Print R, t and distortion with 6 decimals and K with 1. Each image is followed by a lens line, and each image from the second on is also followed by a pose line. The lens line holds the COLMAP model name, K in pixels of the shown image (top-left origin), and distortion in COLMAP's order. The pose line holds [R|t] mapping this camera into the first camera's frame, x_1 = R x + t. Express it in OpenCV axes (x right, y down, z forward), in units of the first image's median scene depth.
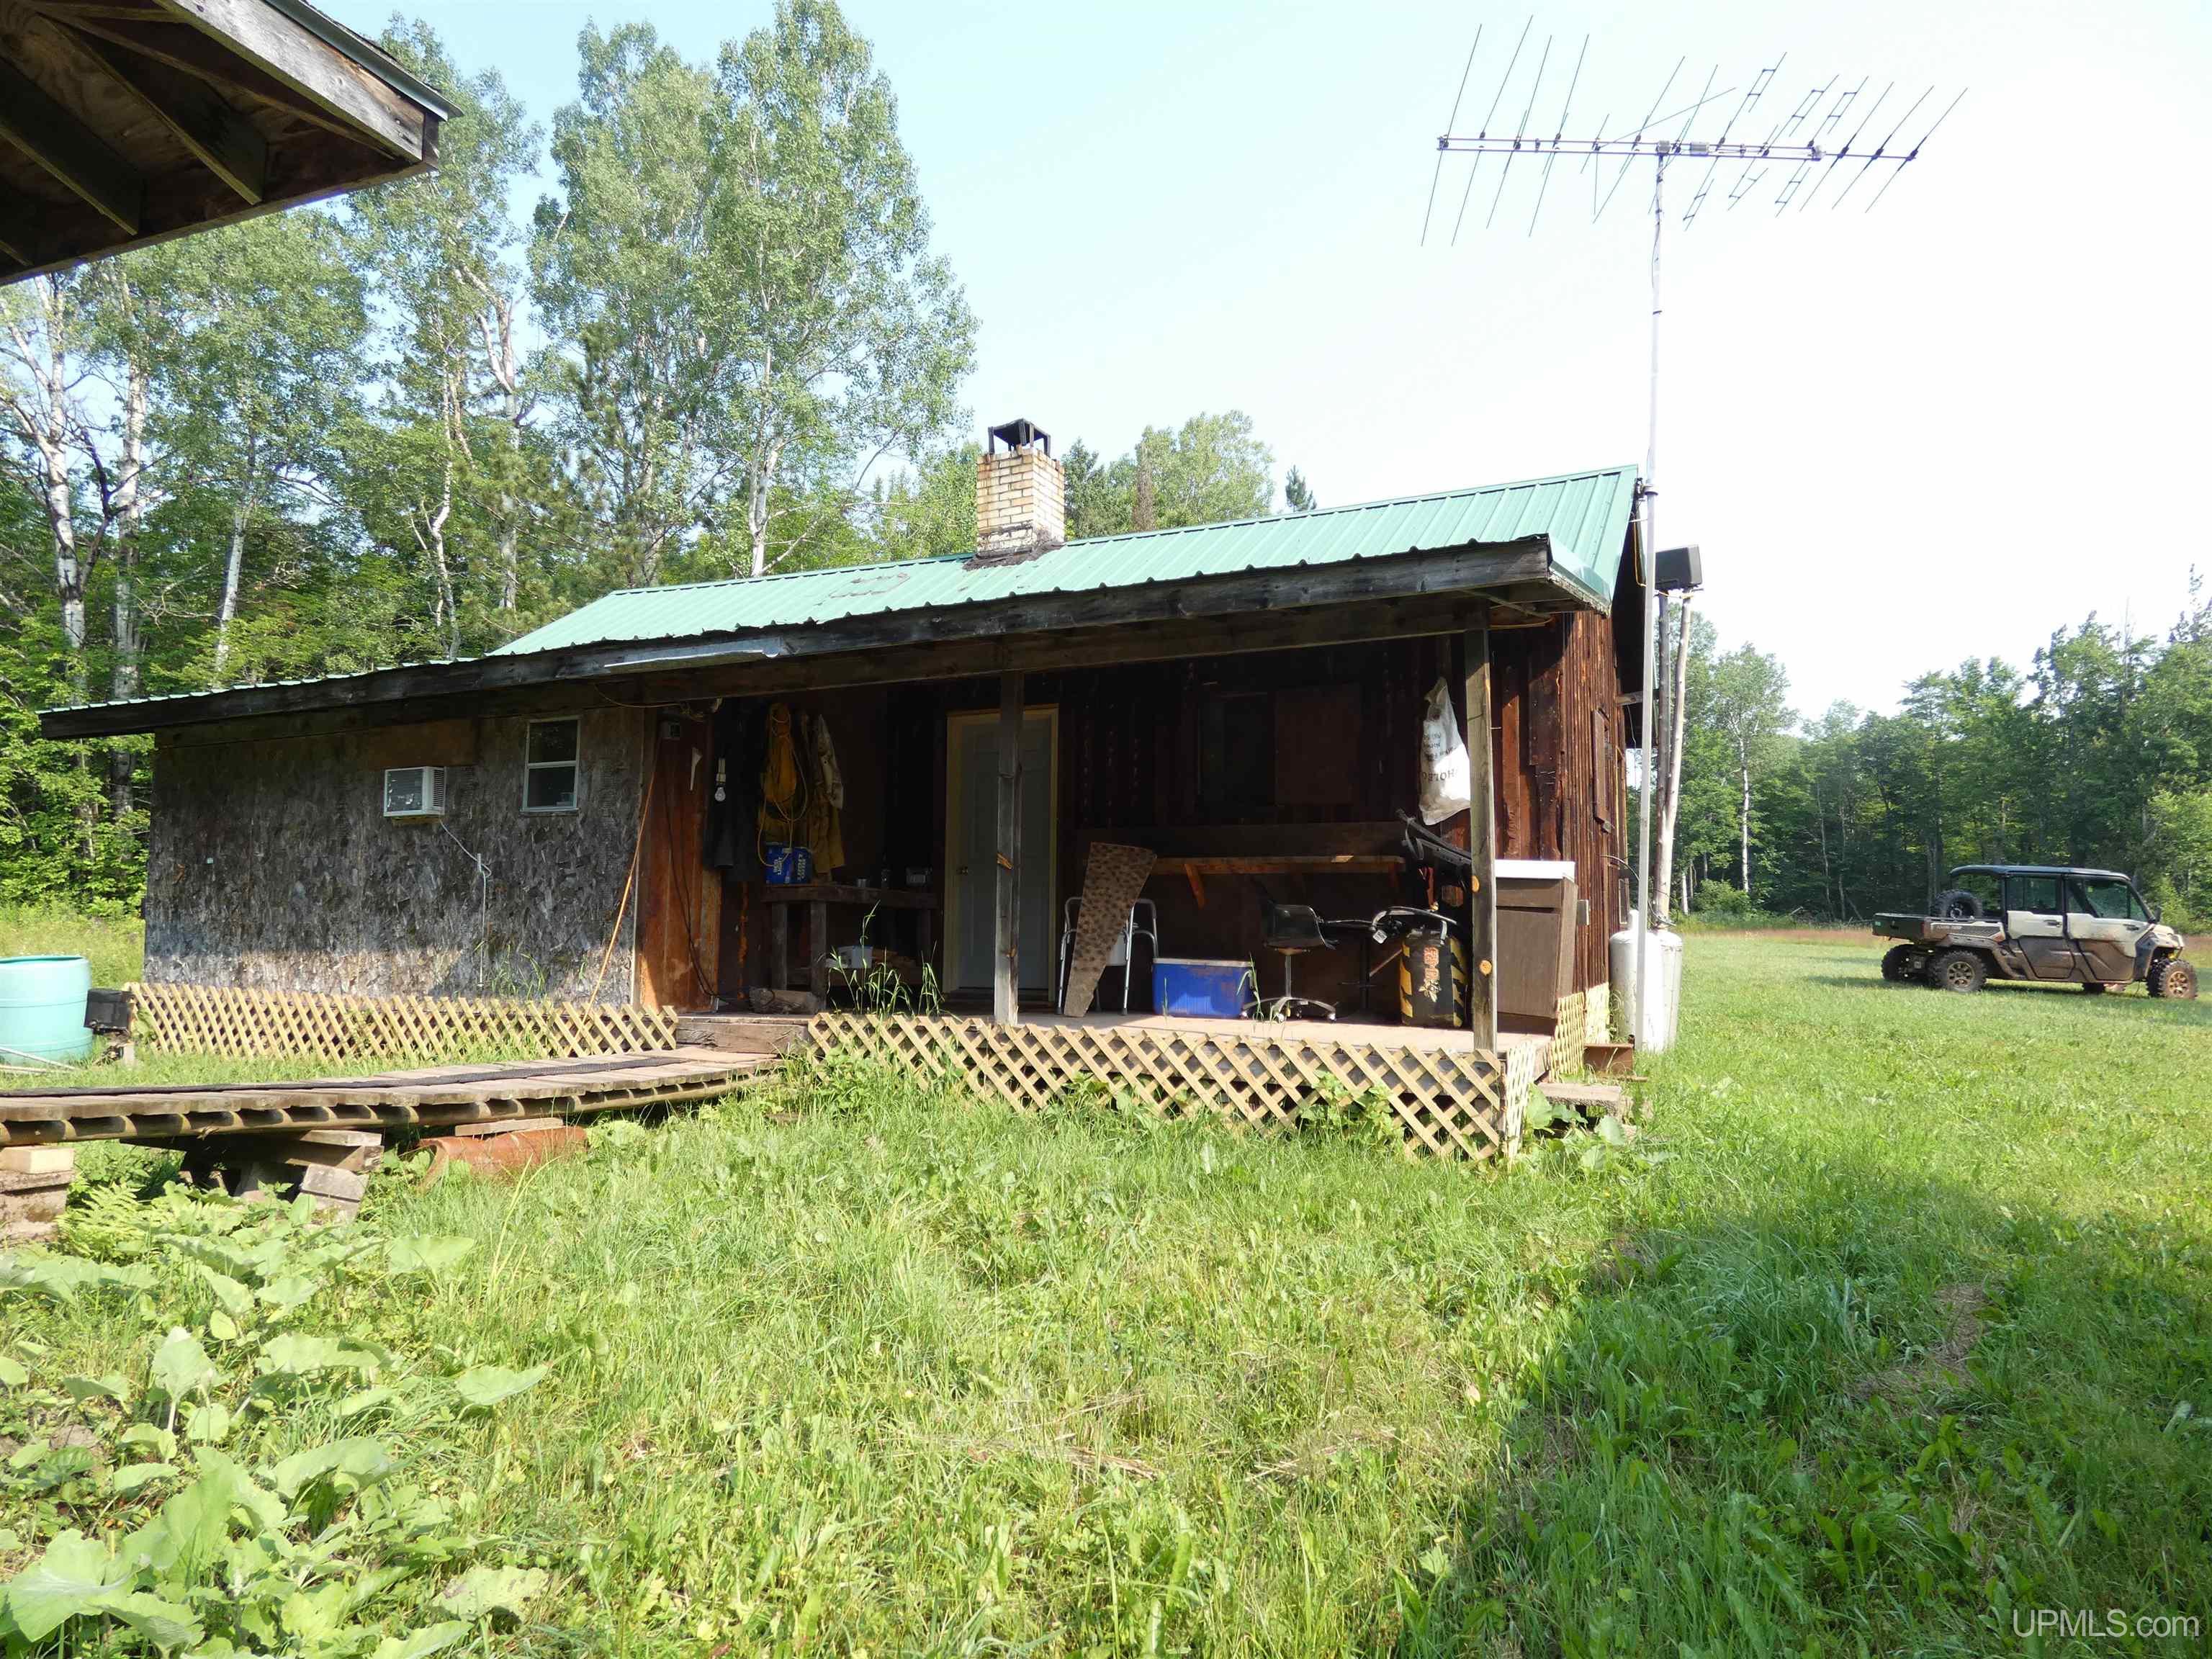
lens RADIAL K [[1326.9, 0, 1089.7], [0, 1326.9, 846.1], [0, 0, 1]] dist [-0.011739, 0.008621]
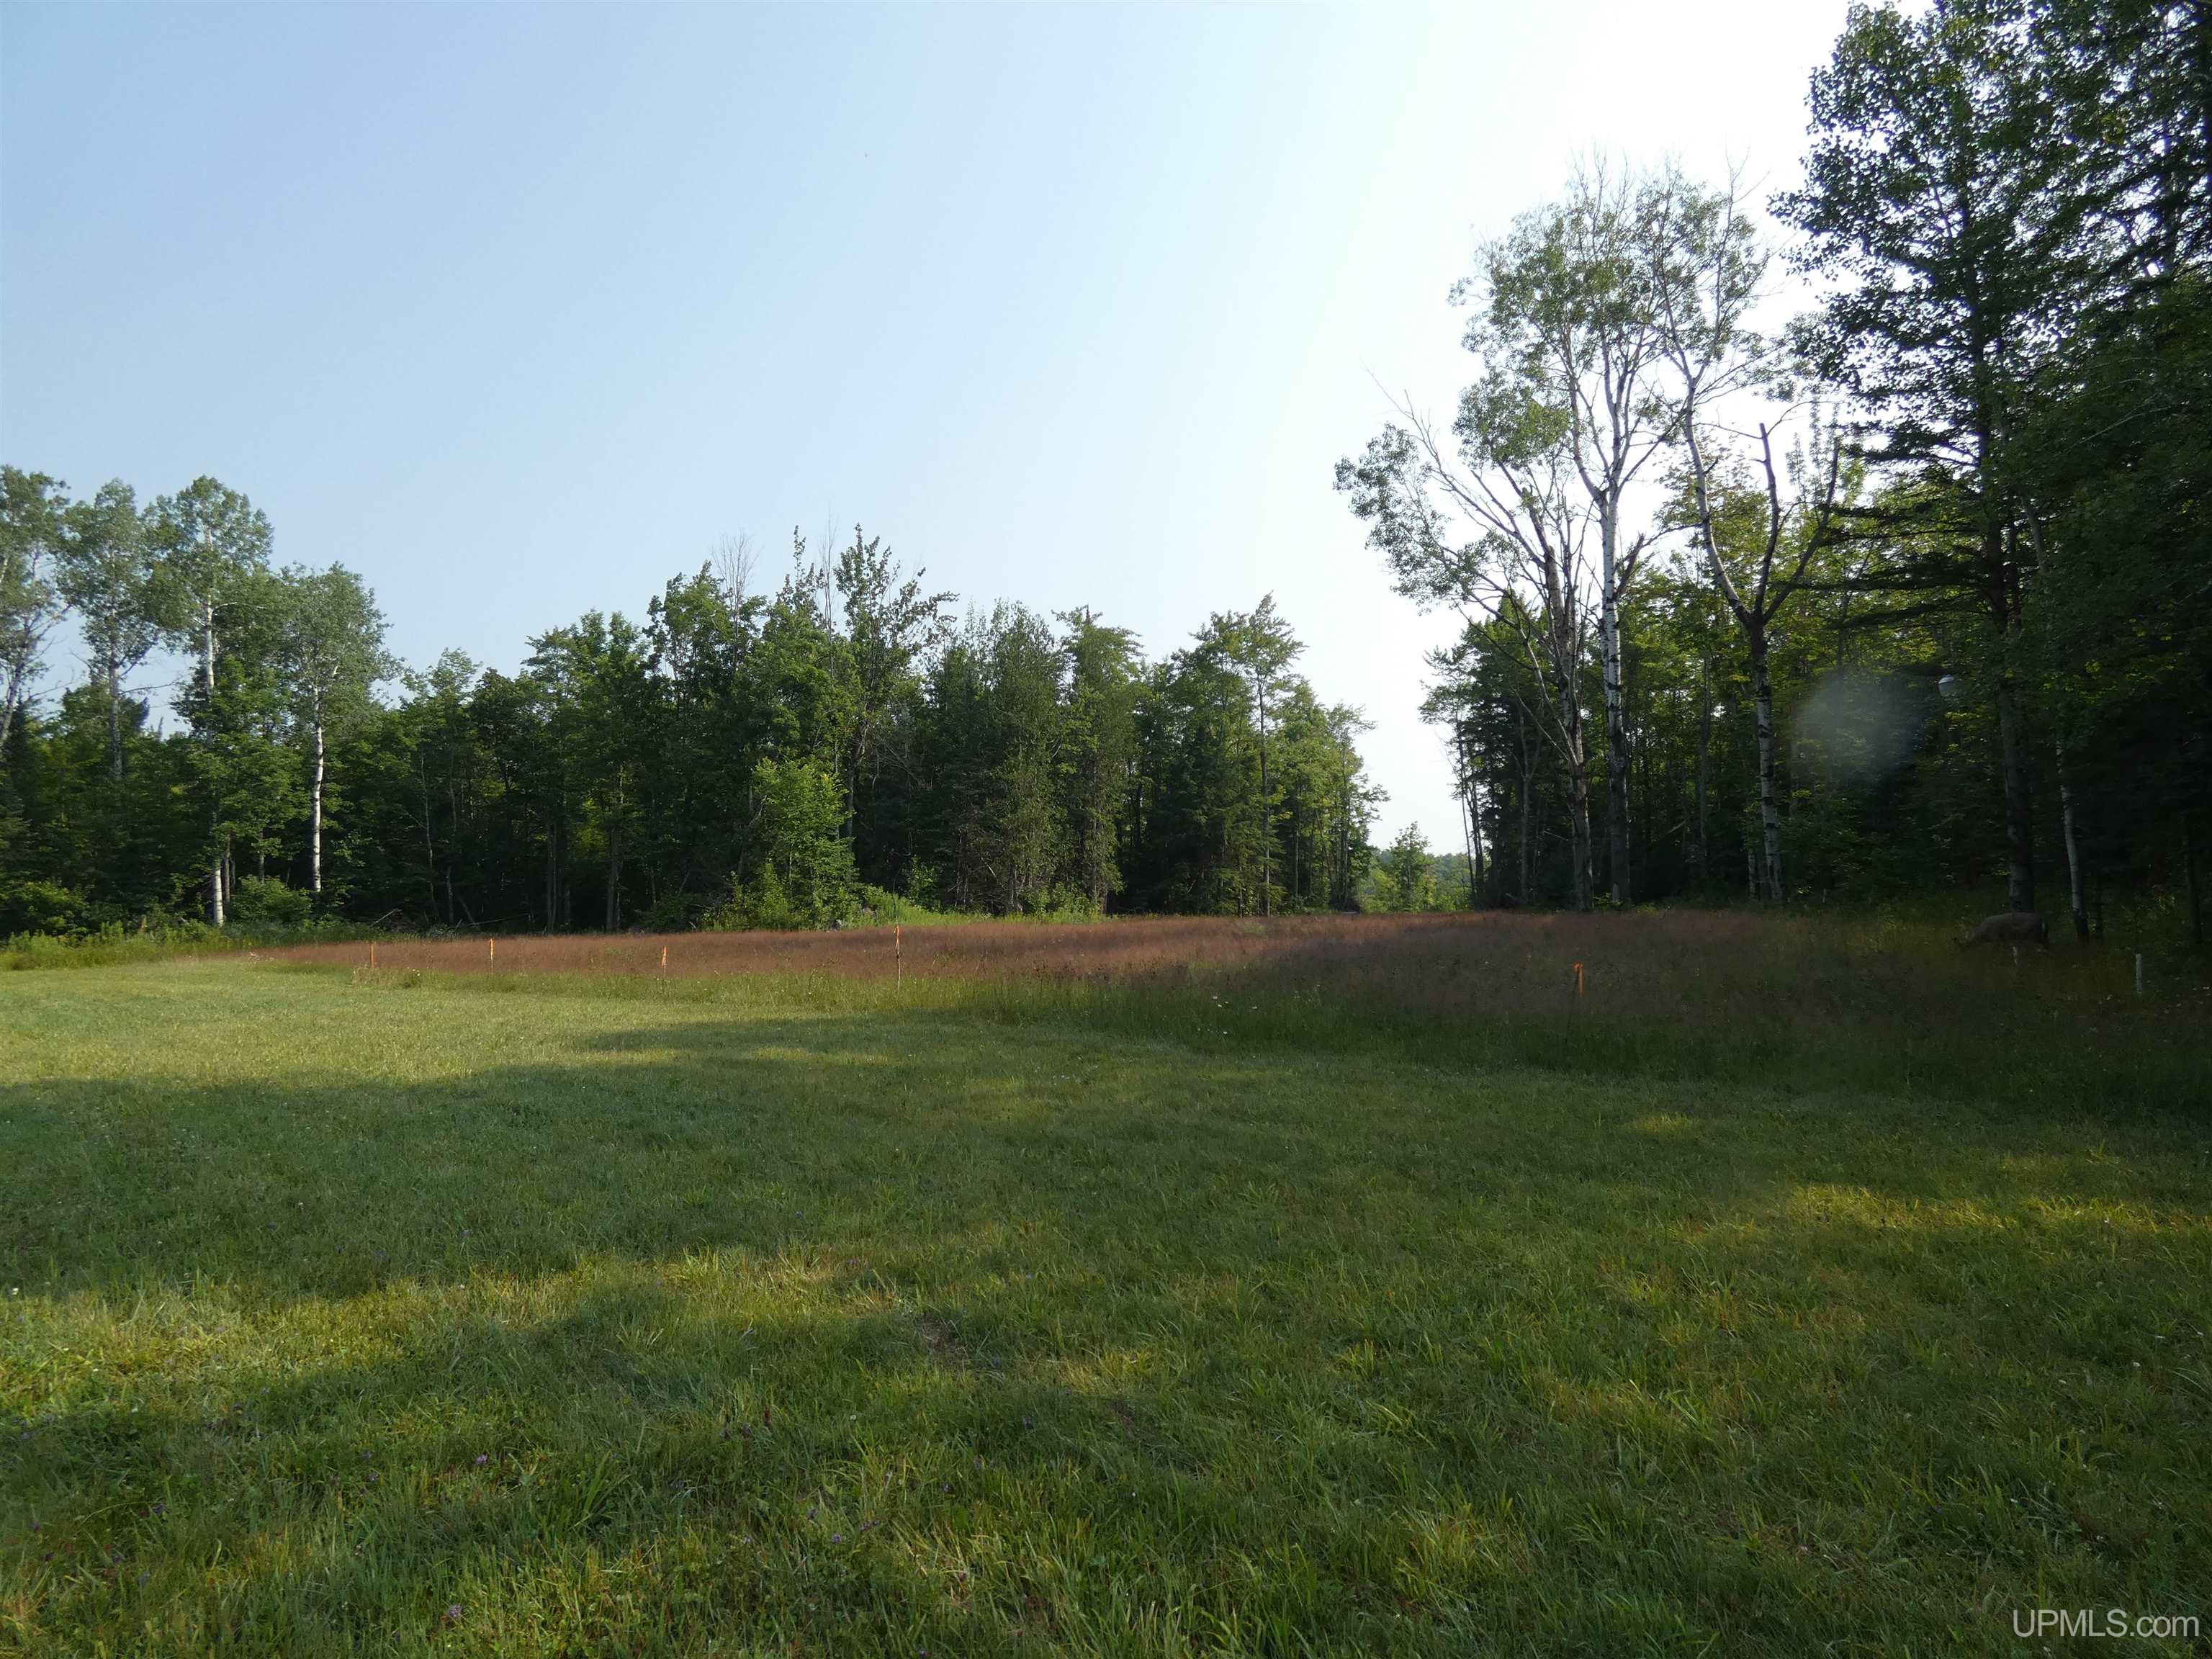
lens RADIAL K [[1326.9, 0, 1110.1], [0, 1326.9, 828.4], [0, 0, 1]] dist [-0.011739, 0.008621]
pose [[0.605061, 0.014885, 0.796040, 0.184652], [-0.003018, 0.999861, -0.016402, 0.010526], [-0.796174, 0.007522, 0.605021, 0.212364]]
